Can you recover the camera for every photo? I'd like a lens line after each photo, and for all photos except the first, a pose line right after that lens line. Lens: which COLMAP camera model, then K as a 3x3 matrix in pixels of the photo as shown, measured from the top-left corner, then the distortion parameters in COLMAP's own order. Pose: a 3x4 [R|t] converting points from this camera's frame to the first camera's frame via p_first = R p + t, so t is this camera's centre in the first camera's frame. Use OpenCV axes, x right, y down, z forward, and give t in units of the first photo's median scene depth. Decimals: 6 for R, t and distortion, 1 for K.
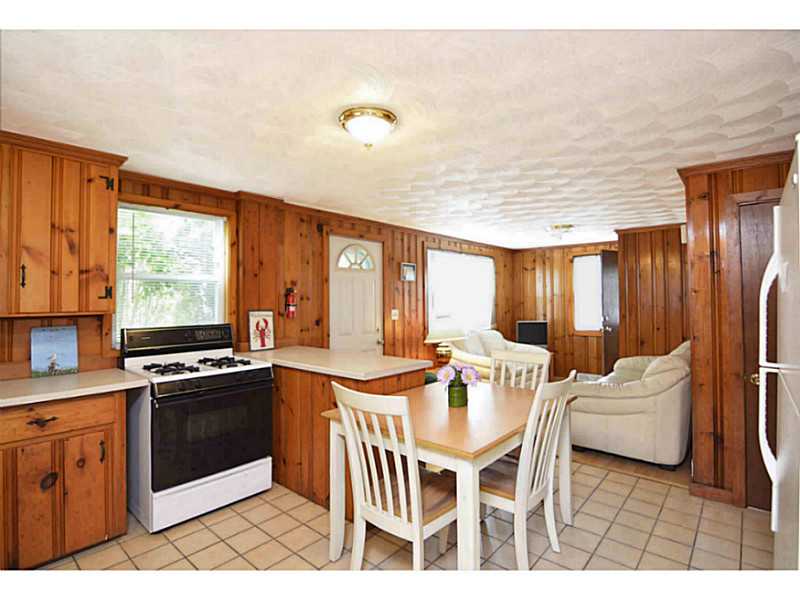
lens RADIAL K [[405.9, 0, 398.8], [0, 405.9, 299.8], [0, 0, 1]] dist [-0.001828, 0.000185]
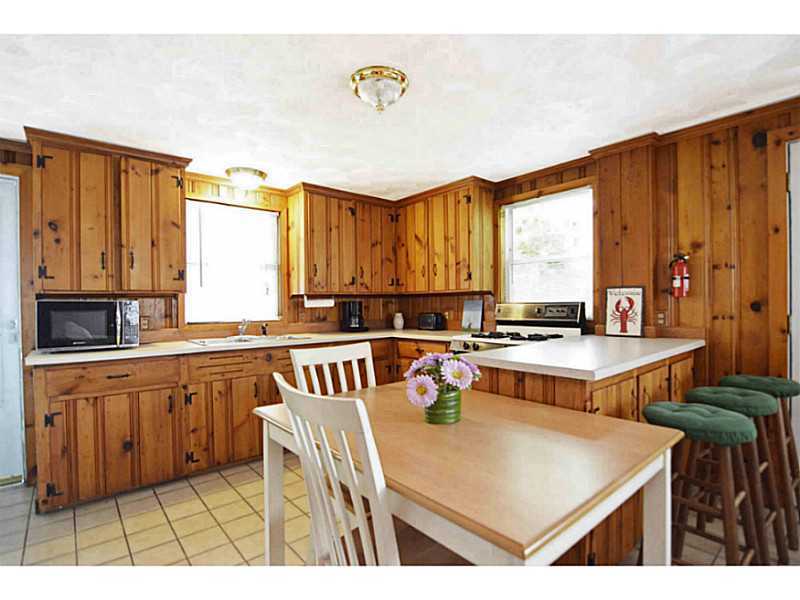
lens RADIAL K [[405.9, 0, 399.4], [0, 405.9, 302.4], [0, 0, 1]] dist [-0.001828, 0.000185]
pose [[-0.159491, 0.005084, -0.987186, 0.521772], [0.017647, 0.999842, 0.002298, 0.047327], [0.987042, -0.017054, -0.159556, 0.693226]]
